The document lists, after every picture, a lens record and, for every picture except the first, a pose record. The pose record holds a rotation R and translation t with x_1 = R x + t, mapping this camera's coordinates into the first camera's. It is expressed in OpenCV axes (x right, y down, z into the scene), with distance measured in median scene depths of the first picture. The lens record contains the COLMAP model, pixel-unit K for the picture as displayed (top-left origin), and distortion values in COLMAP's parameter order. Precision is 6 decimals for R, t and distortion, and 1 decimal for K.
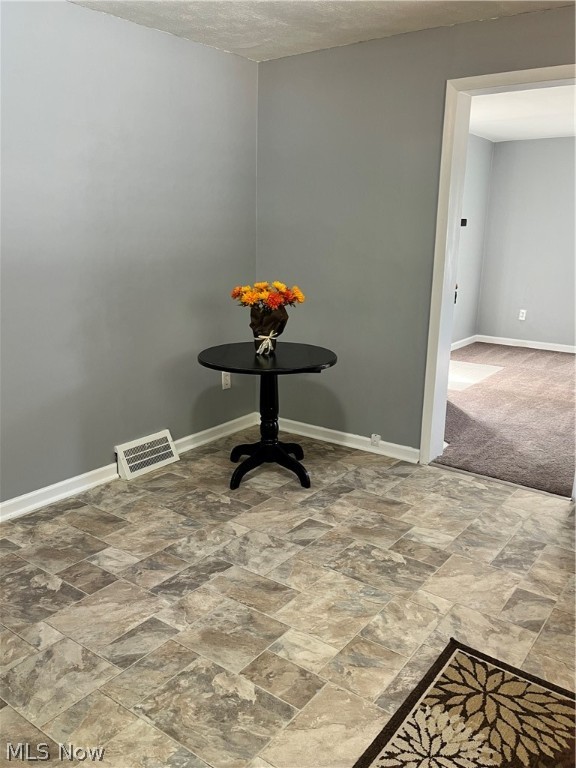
lens RADIAL K [[615.5, 0, 287.6], [0, 615.5, 385.6], [0, 0, 1]] dist [0.007285, -0.012844]
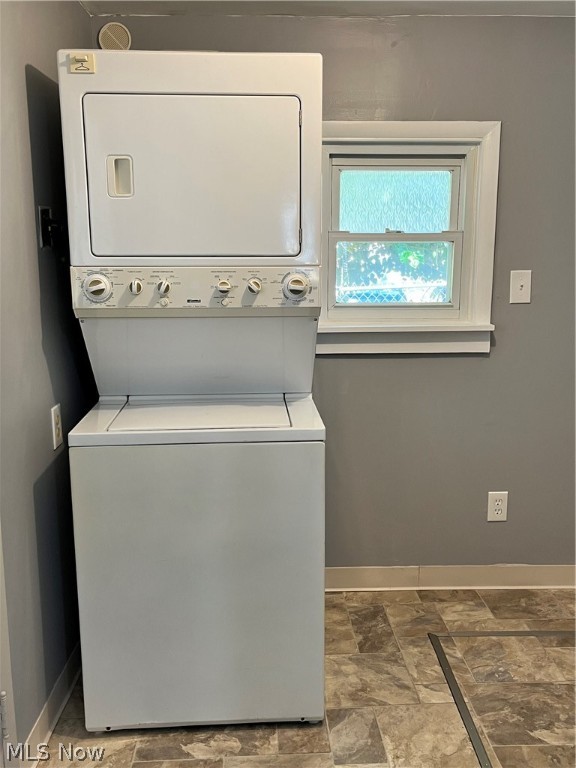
lens RADIAL K [[720.0, 0, 287.0], [0, 720.0, 388.2], [0, 0, 1]] dist [-0.026155, 0.000000]
pose [[-0.772042, 0.119605, -0.624216, 0.534342], [-0.138916, 0.926632, 0.349364, -0.351305], [0.620204, 0.356437, -0.698784, 1.460864]]
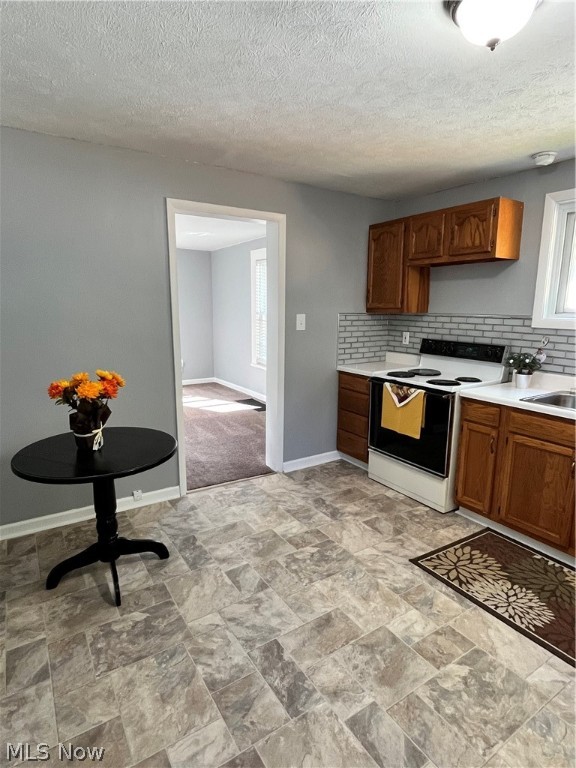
lens RADIAL K [[426.4, 0, 285.7], [0, 426.4, 382.8], [0, 0, 1]] dist [-0.006896, -0.000167]
pose [[0.356419, -0.179778, 0.916867, -0.648986], [0.228060, 0.968371, 0.101222, -0.190045], [-0.906065, 0.173024, 0.386146, 0.626654]]
